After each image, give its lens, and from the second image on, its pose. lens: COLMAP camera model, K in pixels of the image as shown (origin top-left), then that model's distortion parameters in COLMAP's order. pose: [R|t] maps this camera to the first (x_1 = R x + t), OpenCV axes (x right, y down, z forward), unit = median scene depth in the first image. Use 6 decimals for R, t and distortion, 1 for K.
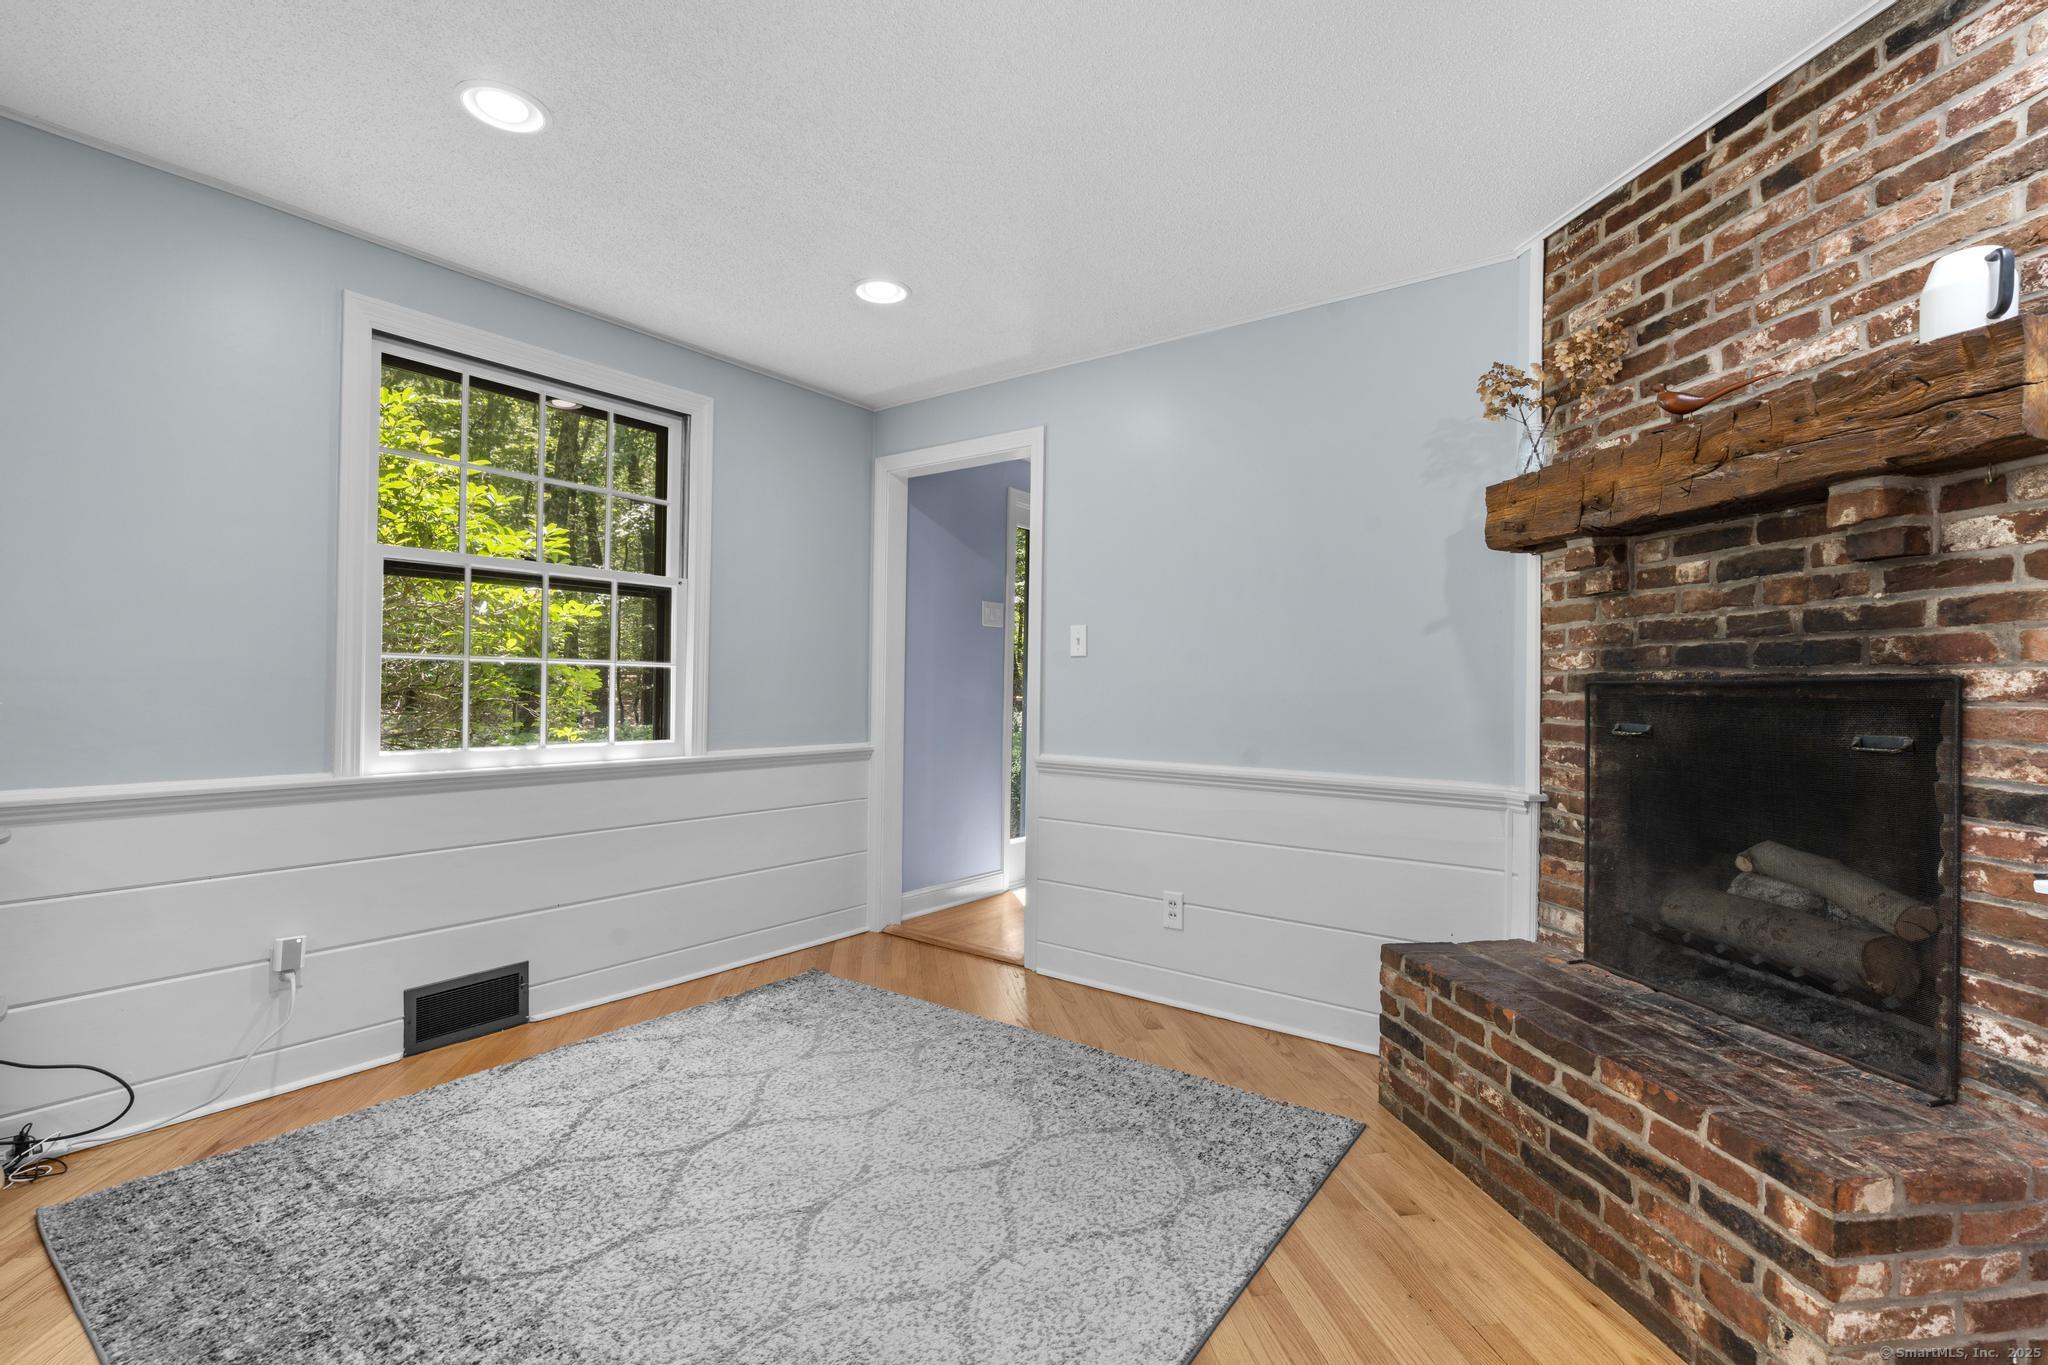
lens RADIAL K [[915.3, 0, 1016.8], [0, 915.3, 684.1], [0, 0, 1]] dist [-0.005430, 0.002836]
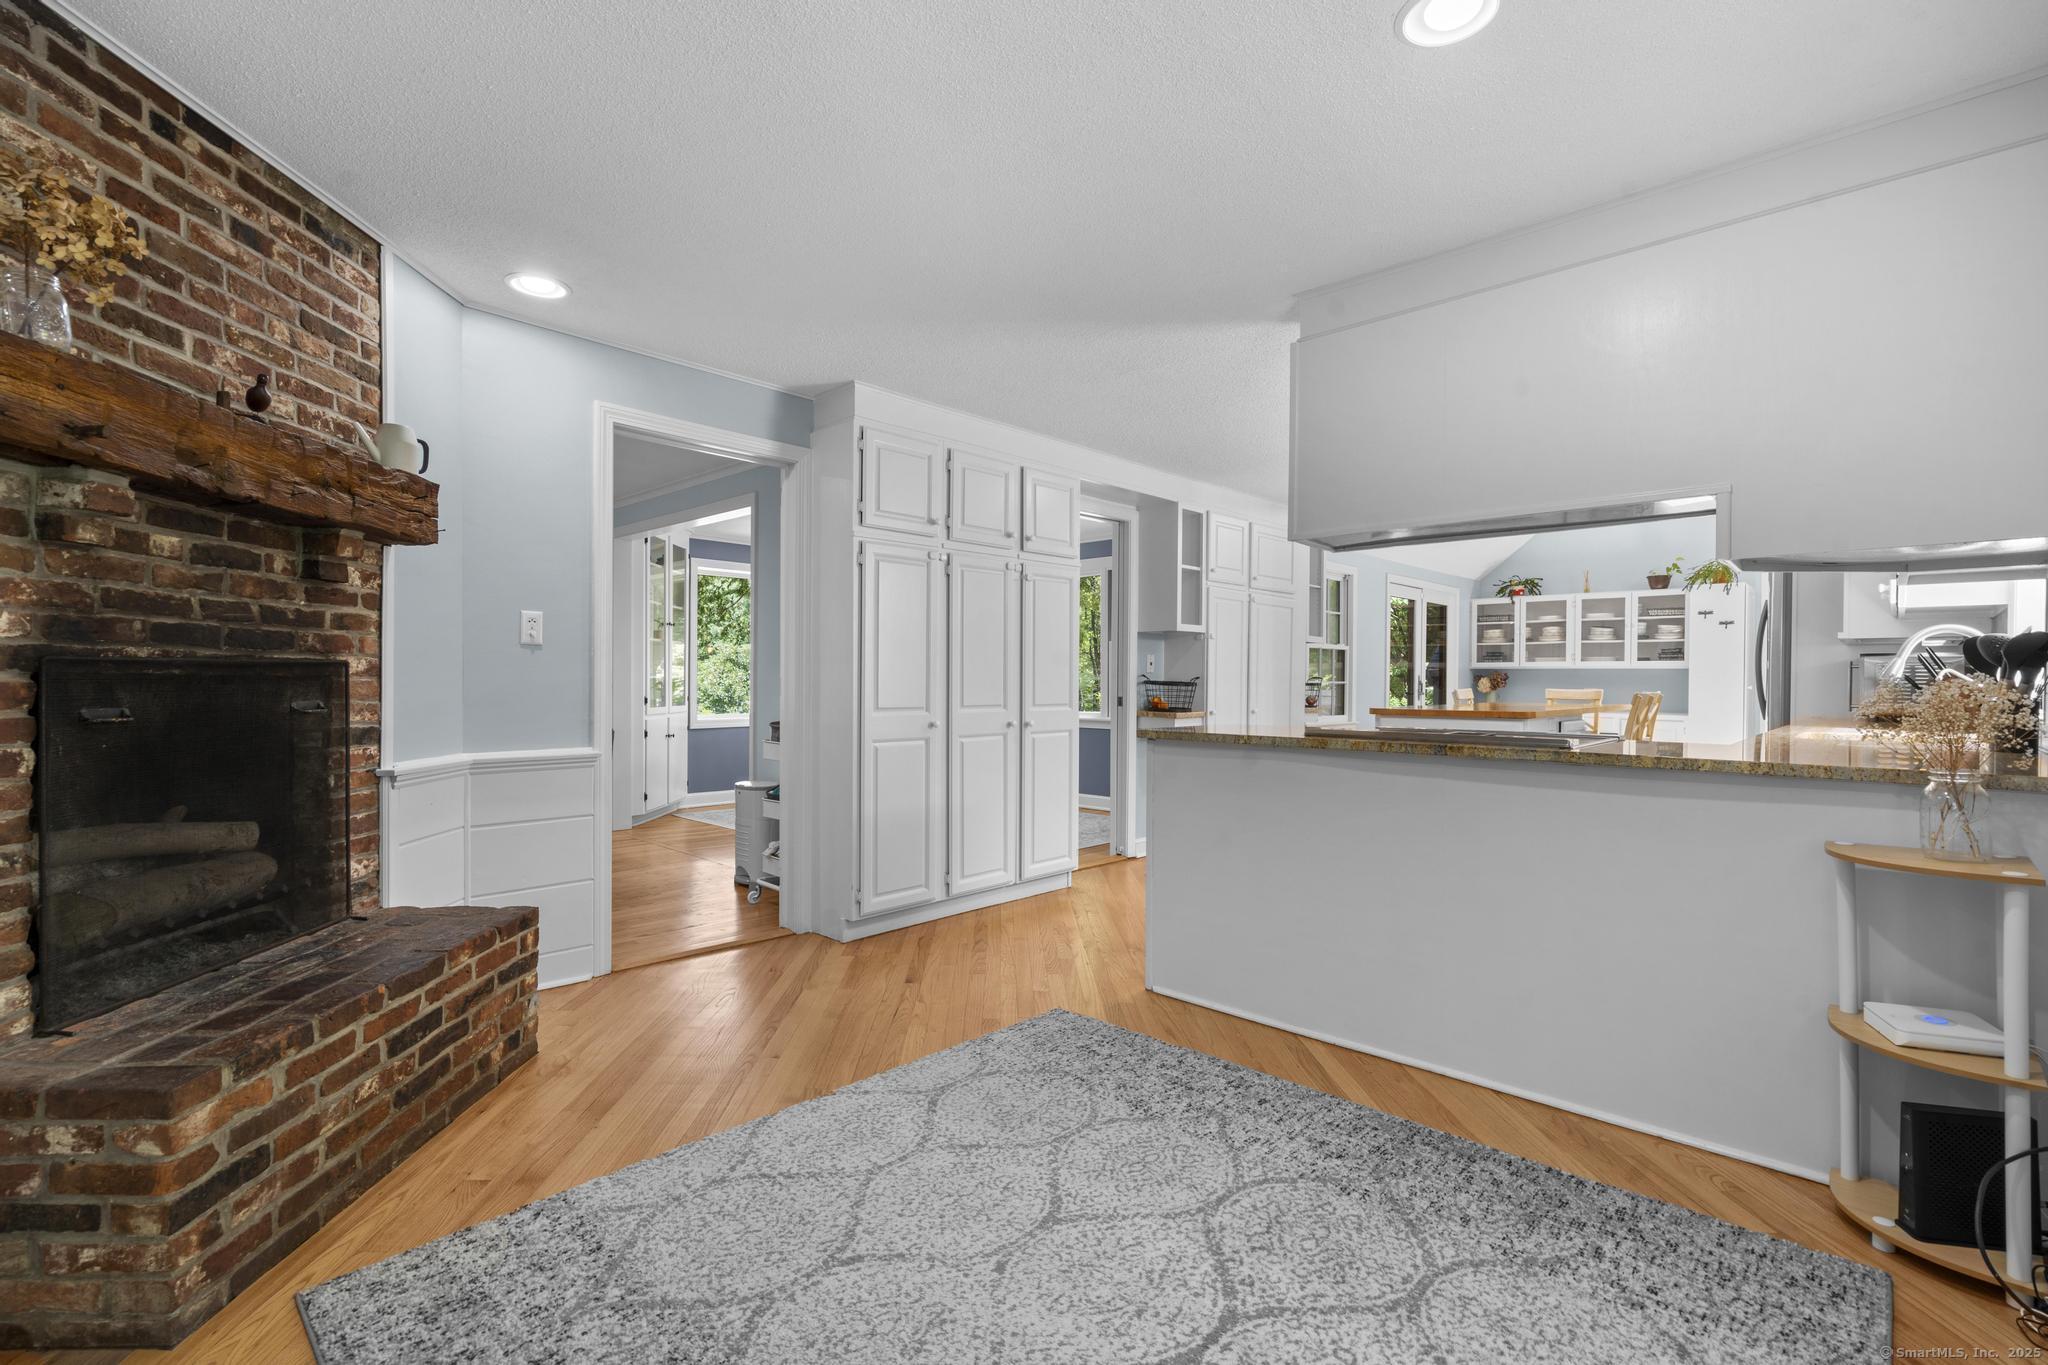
lens RADIAL K [[915.3, 0, 1026.7], [0, 915.3, 683.2], [0, 0, 1]] dist [-0.005430, 0.002836]
pose [[-0.993213, -0.022438, 0.114123, -0.287702], [-0.022247, 0.999748, 0.002954, -0.000972], [-0.114161, 0.000395, -0.993462, 1.924850]]
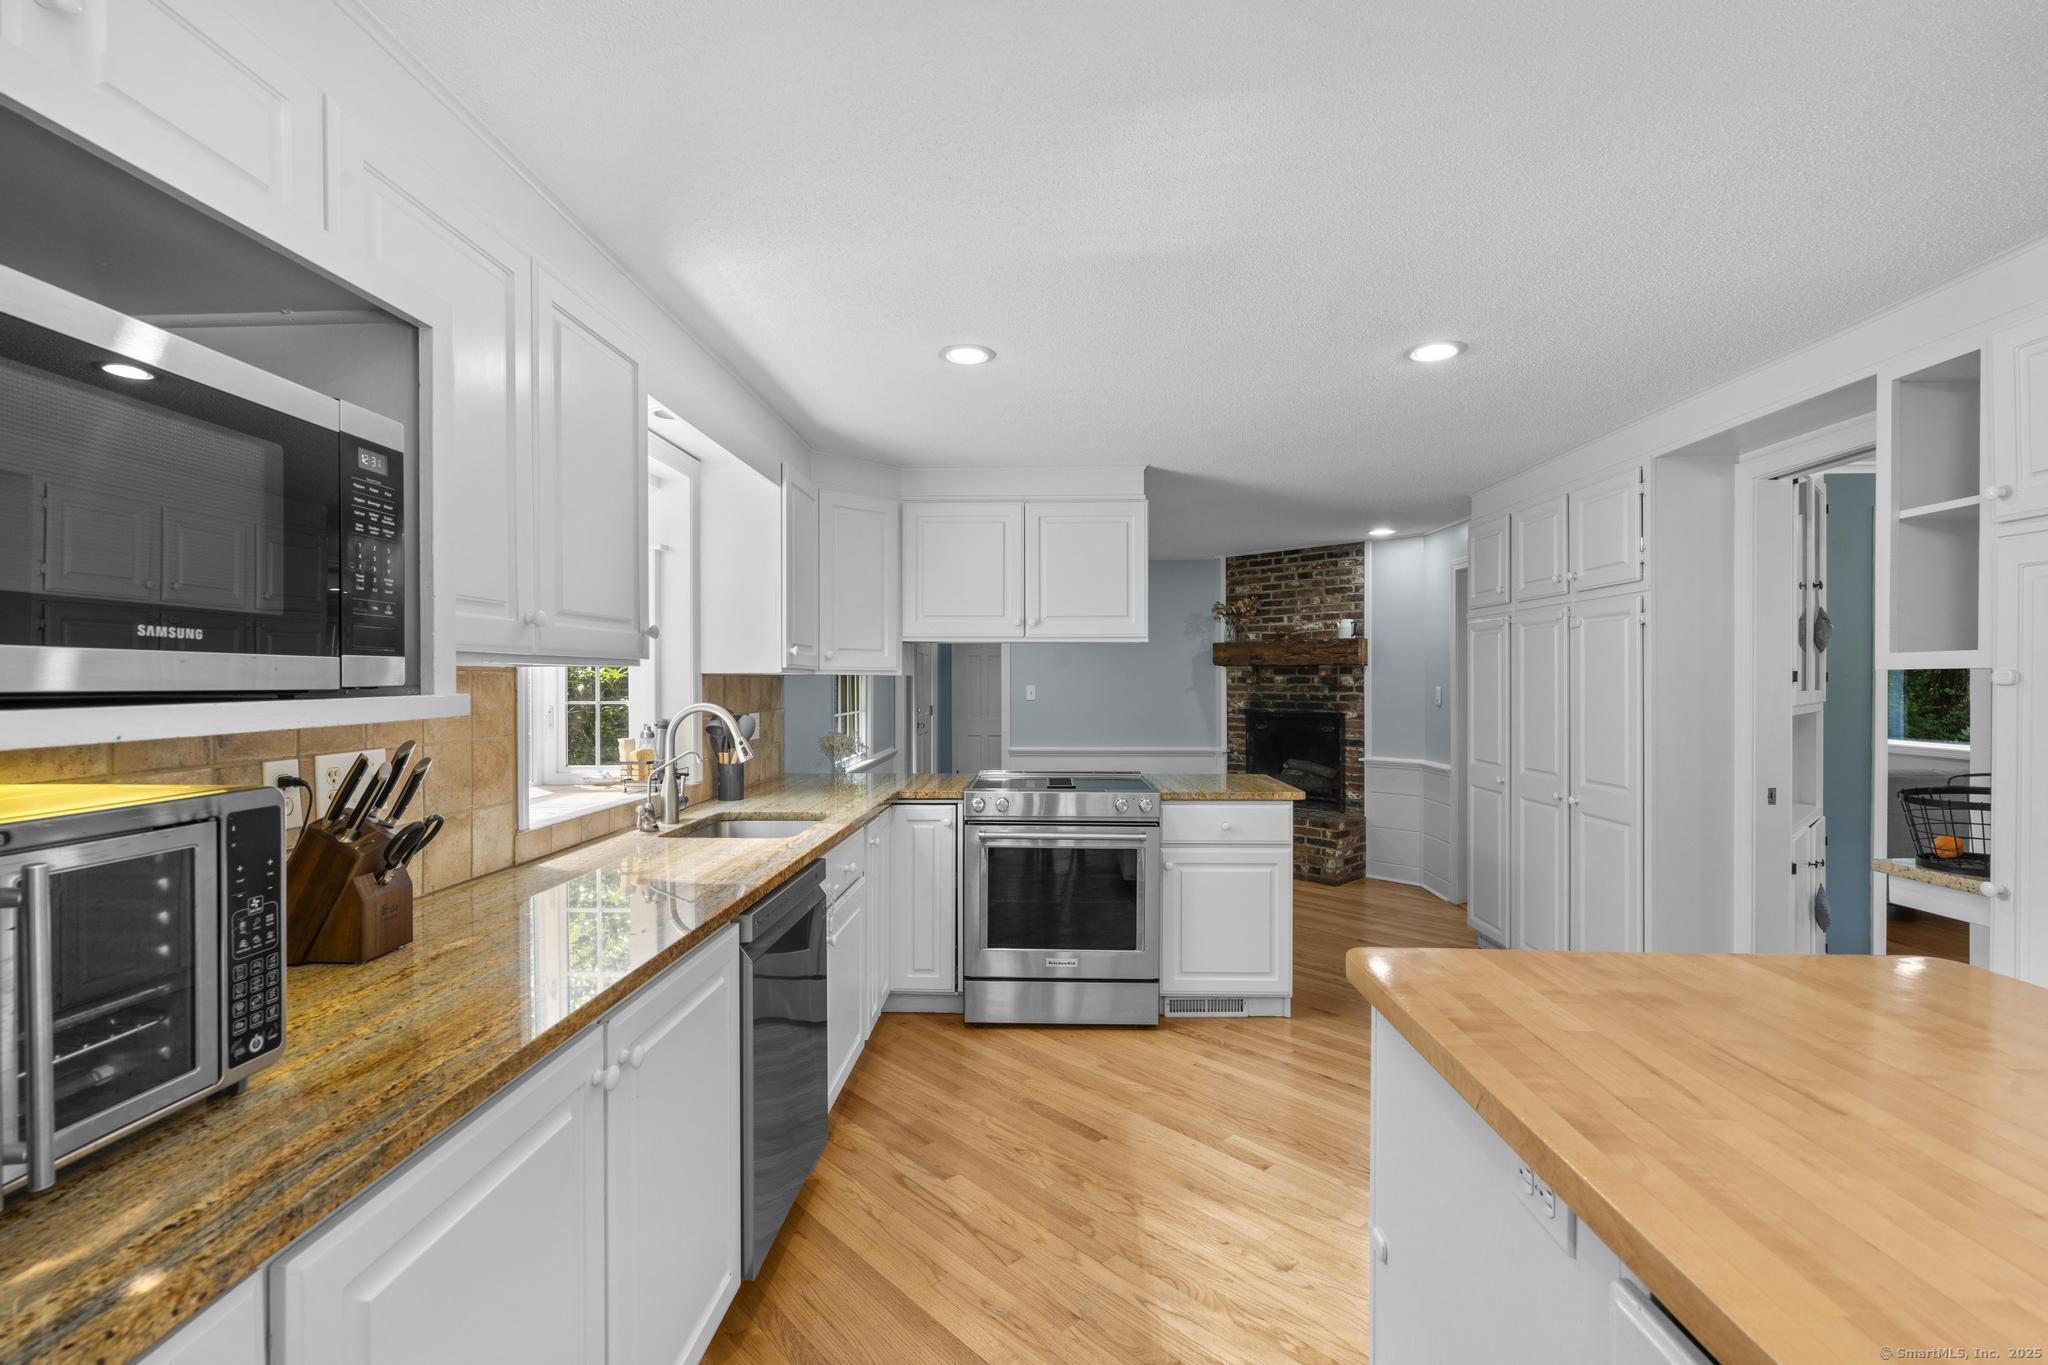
lens RADIAL K [[915.3, 0, 1028.4], [0, 915.3, 688.0], [0, 0, 1]] dist [-0.005430, 0.002836]
pose [[0.812701, -0.022085, 0.582262, -2.061195], [0.012533, 0.999713, 0.020426, -0.180091], [-0.582546, -0.009303, 0.812745, -1.256373]]
